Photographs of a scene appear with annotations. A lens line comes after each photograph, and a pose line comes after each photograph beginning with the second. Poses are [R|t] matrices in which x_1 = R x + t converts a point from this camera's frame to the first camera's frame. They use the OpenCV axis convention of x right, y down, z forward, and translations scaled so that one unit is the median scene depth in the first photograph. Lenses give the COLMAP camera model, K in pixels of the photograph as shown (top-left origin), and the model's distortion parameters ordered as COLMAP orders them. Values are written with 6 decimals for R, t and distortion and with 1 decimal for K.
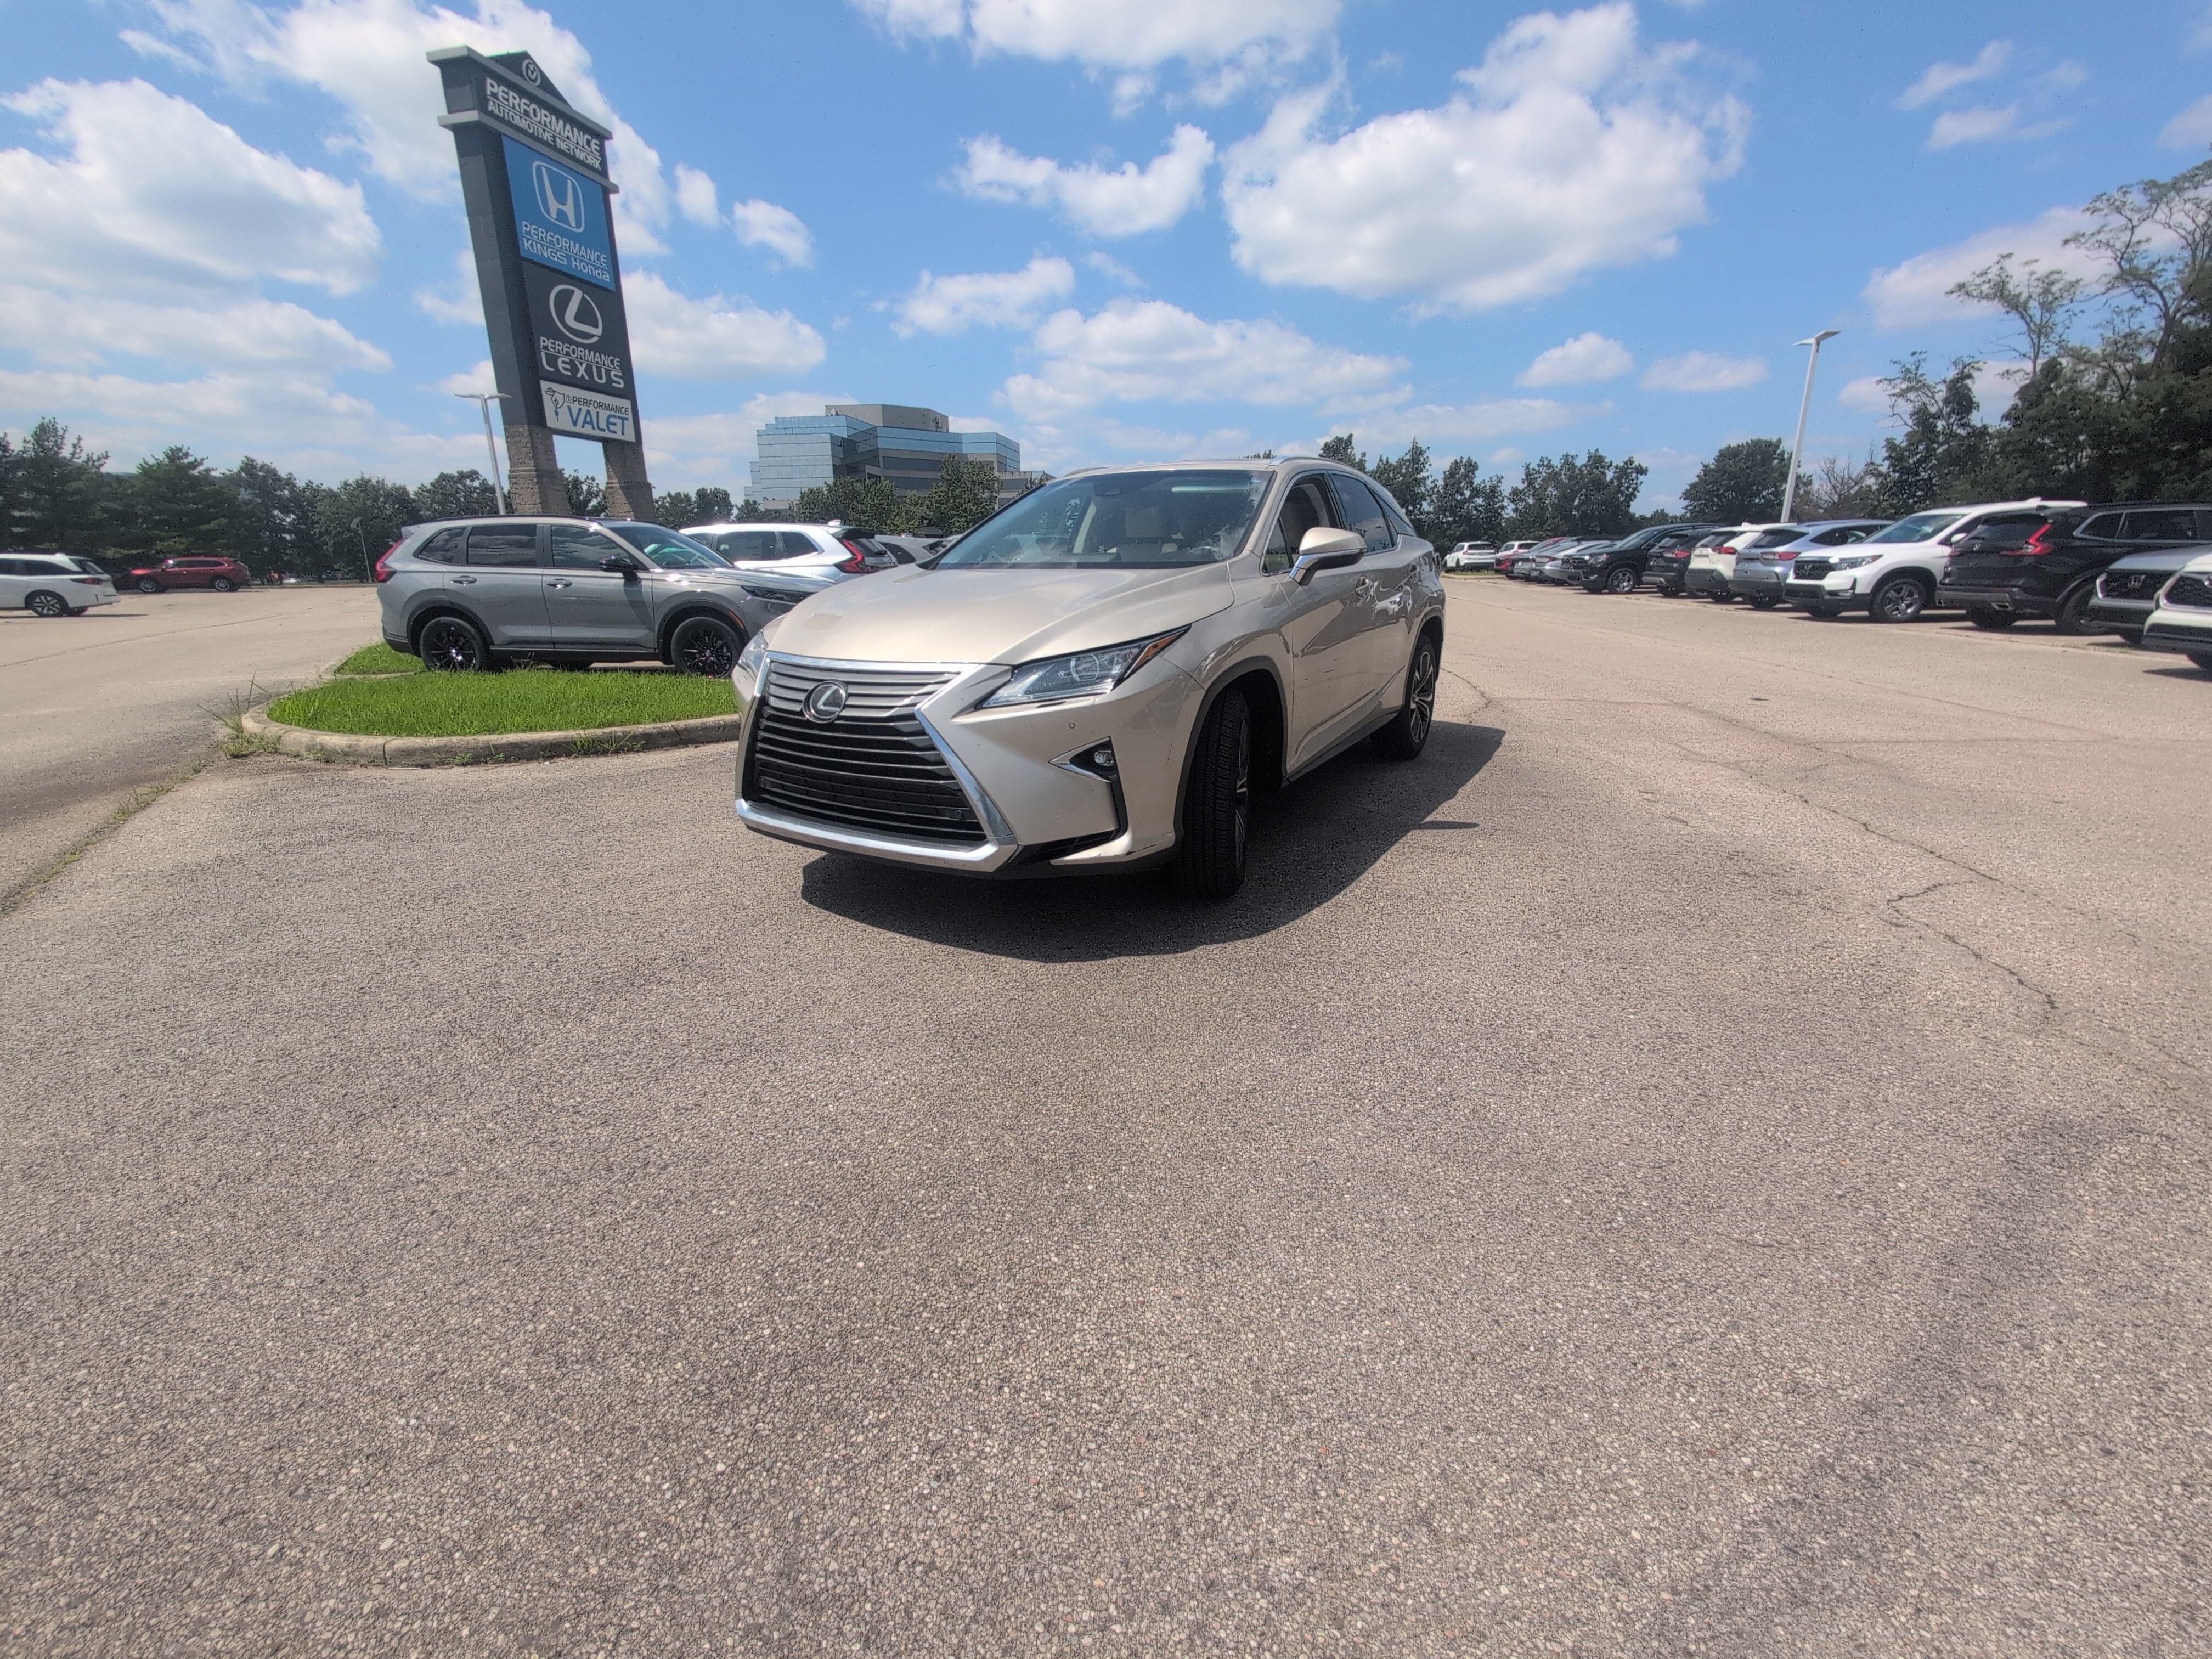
lens RADIAL K [[939.0, 0, 1107.0], [0, 939.0, 828.3], [0, 0, 1]] dist [-0.001181, 0.000643]
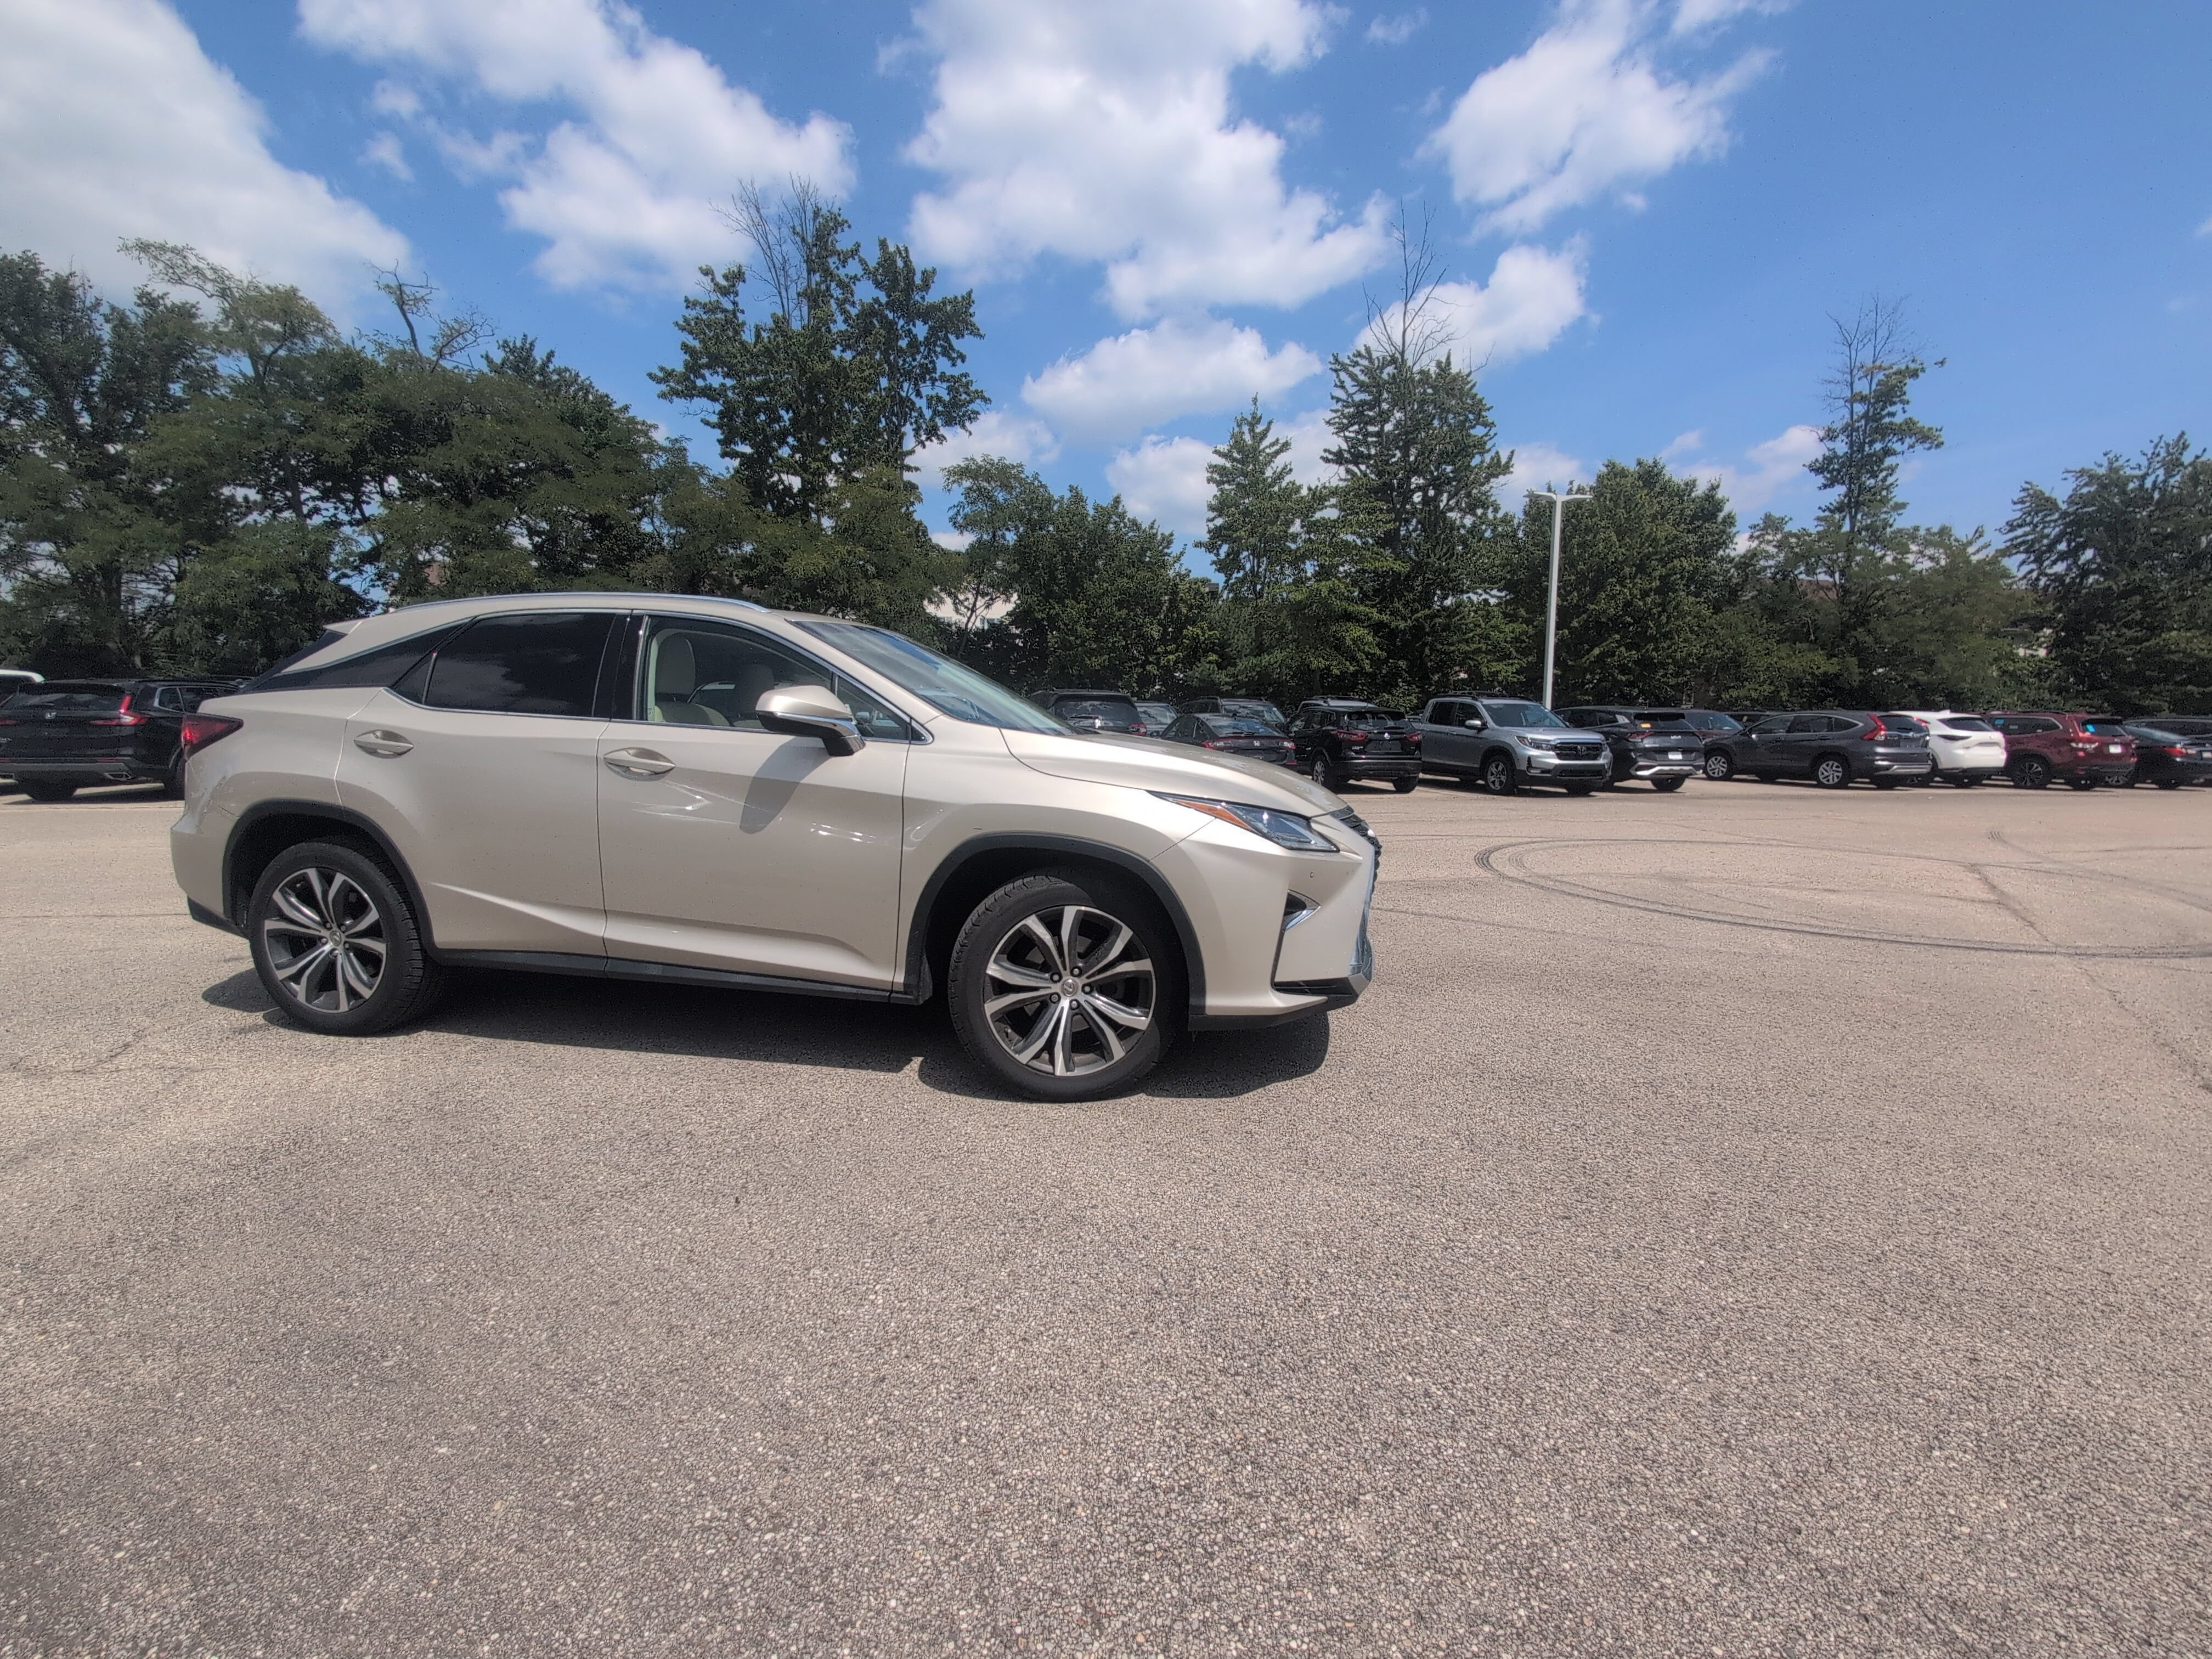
lens RADIAL K [[939.0, 0, 1105.2], [0, 939.0, 834.9], [0, 0, 1]] dist [-0.001181, 0.000643]
pose [[-0.342166, -0.098073, 0.934507, -0.199344], [0.254728, 0.947615, 0.192717, -0.069331], [-0.904453, 0.303987, -0.299260, 0.251888]]
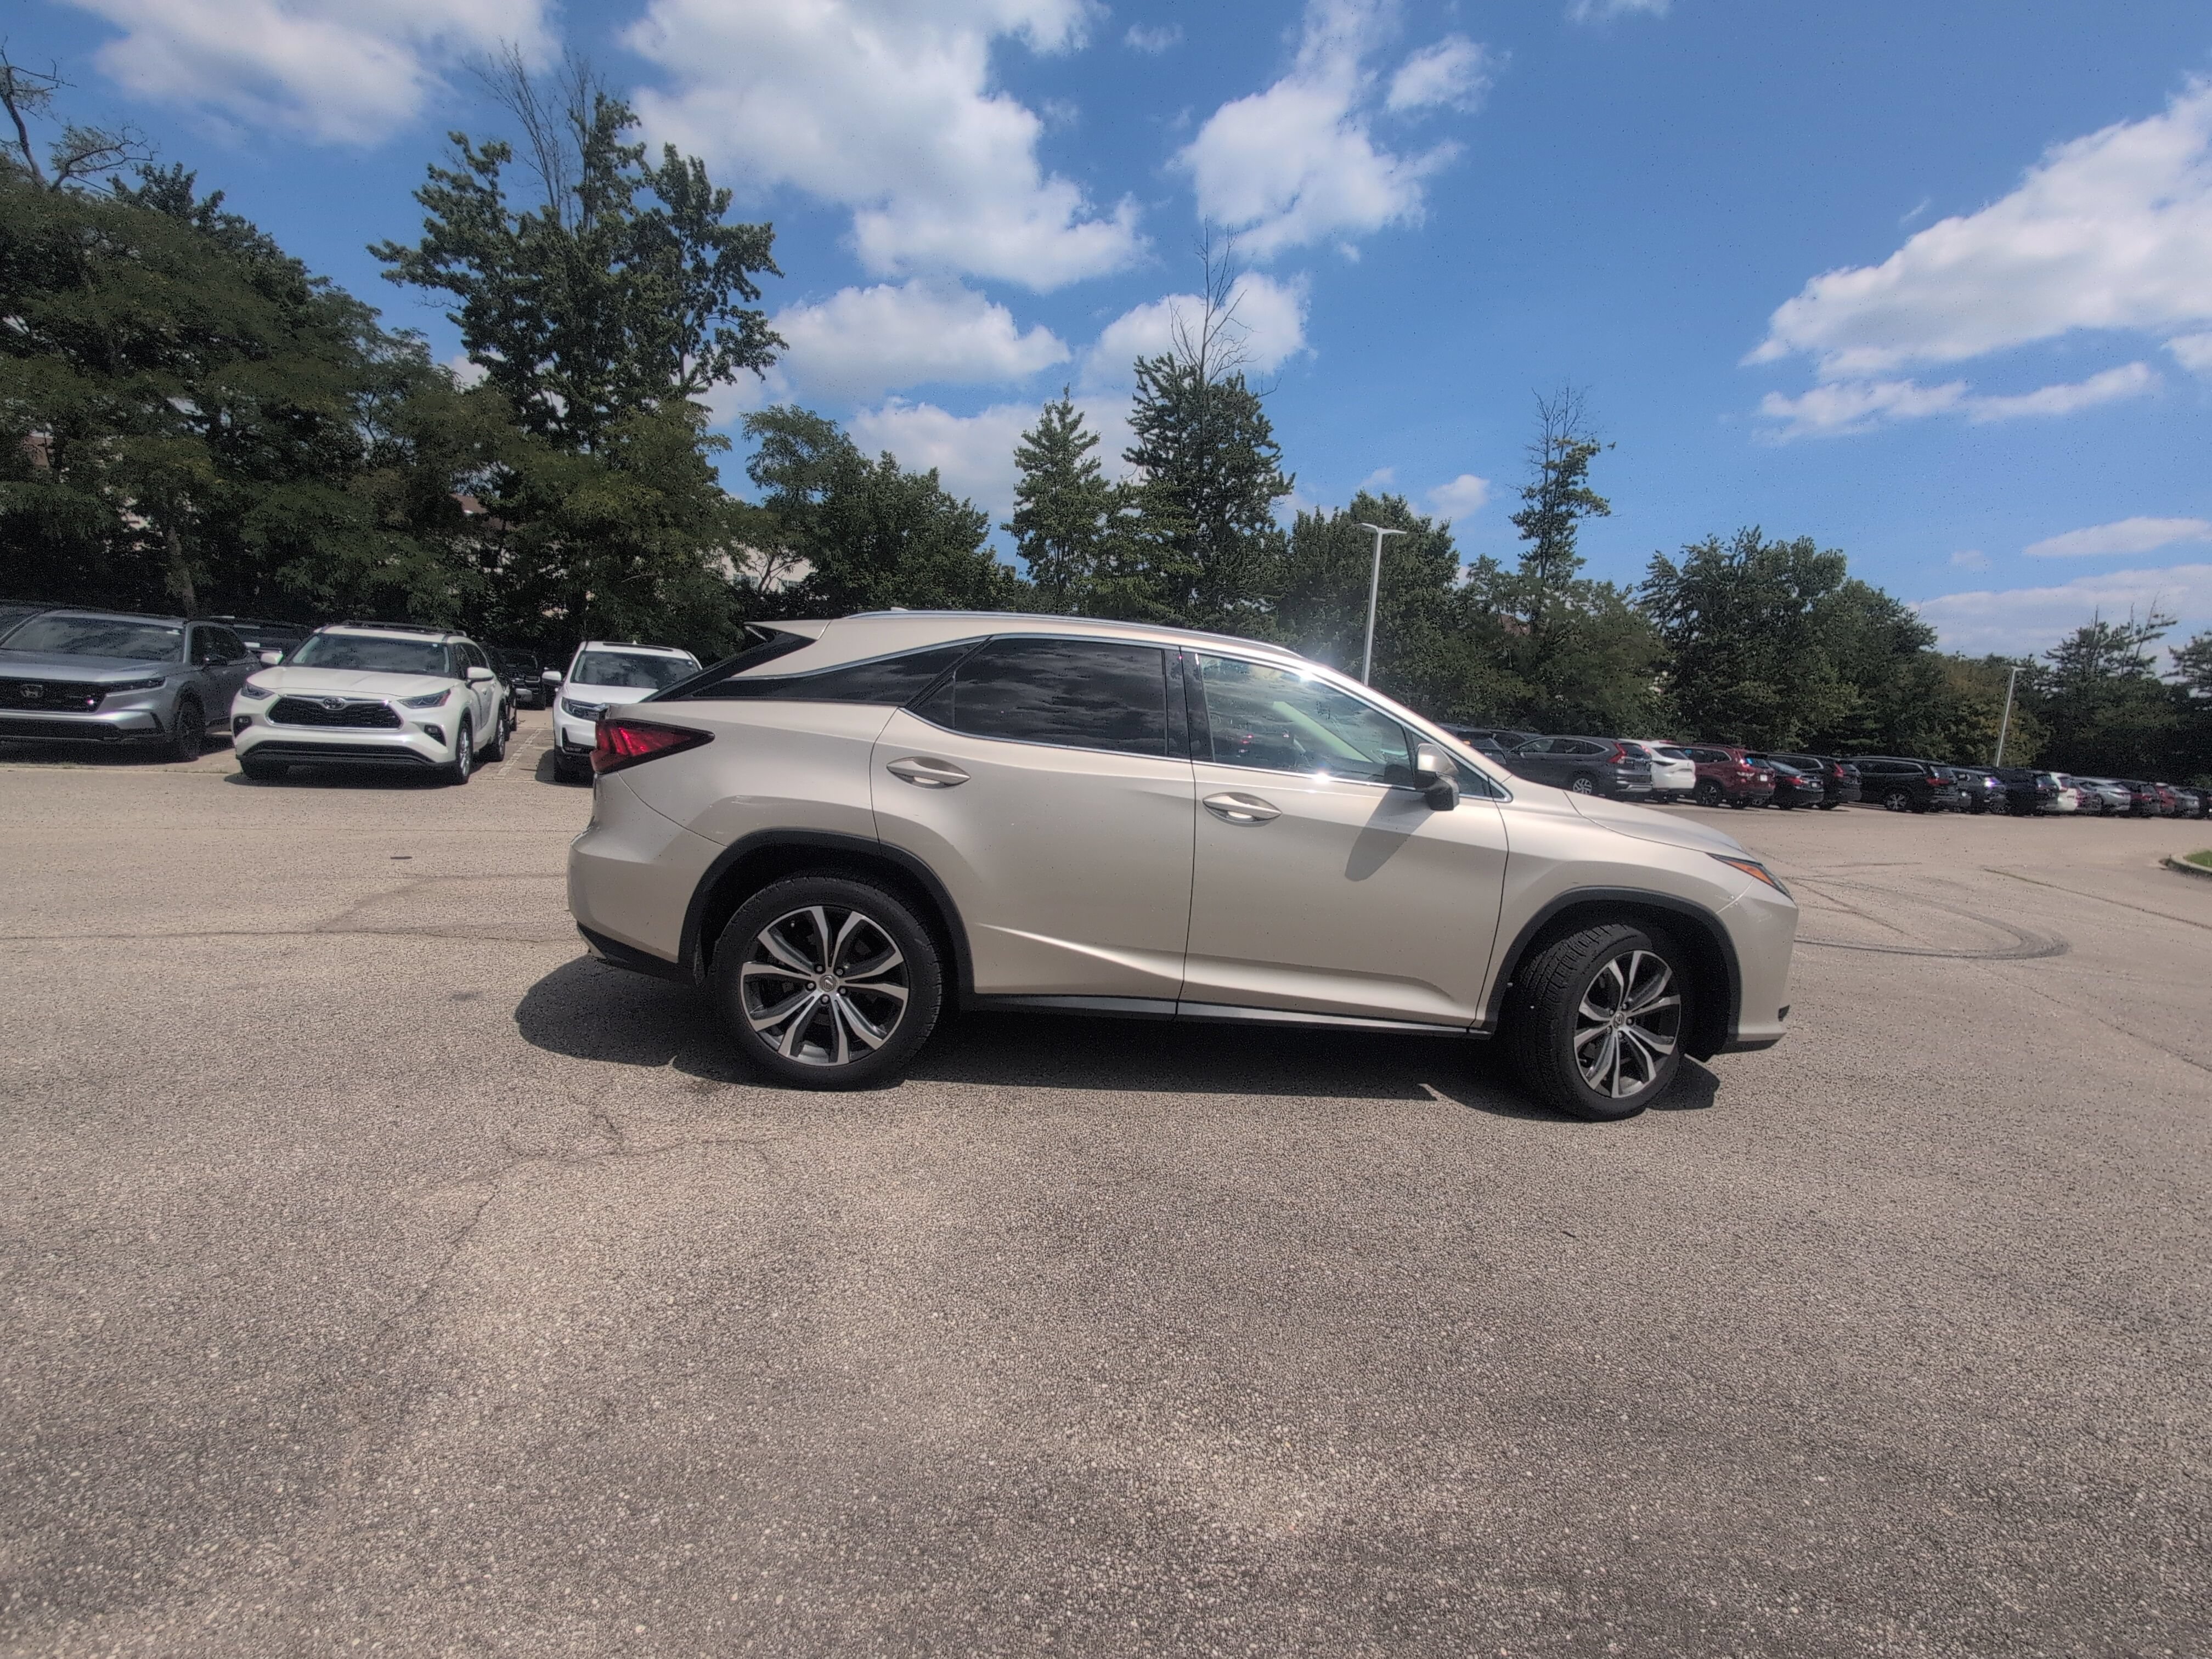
lens RADIAL K [[939.0, 0, 1107.9], [0, 939.0, 832.3], [0, 0, 1]] dist [-0.001181, 0.000643]
pose [[-0.585555, -0.128525, 0.800379, -0.136709], [0.162209, 0.948805, 0.271030, -0.113825], [-0.794238, 0.288532, -0.534729, 0.377906]]
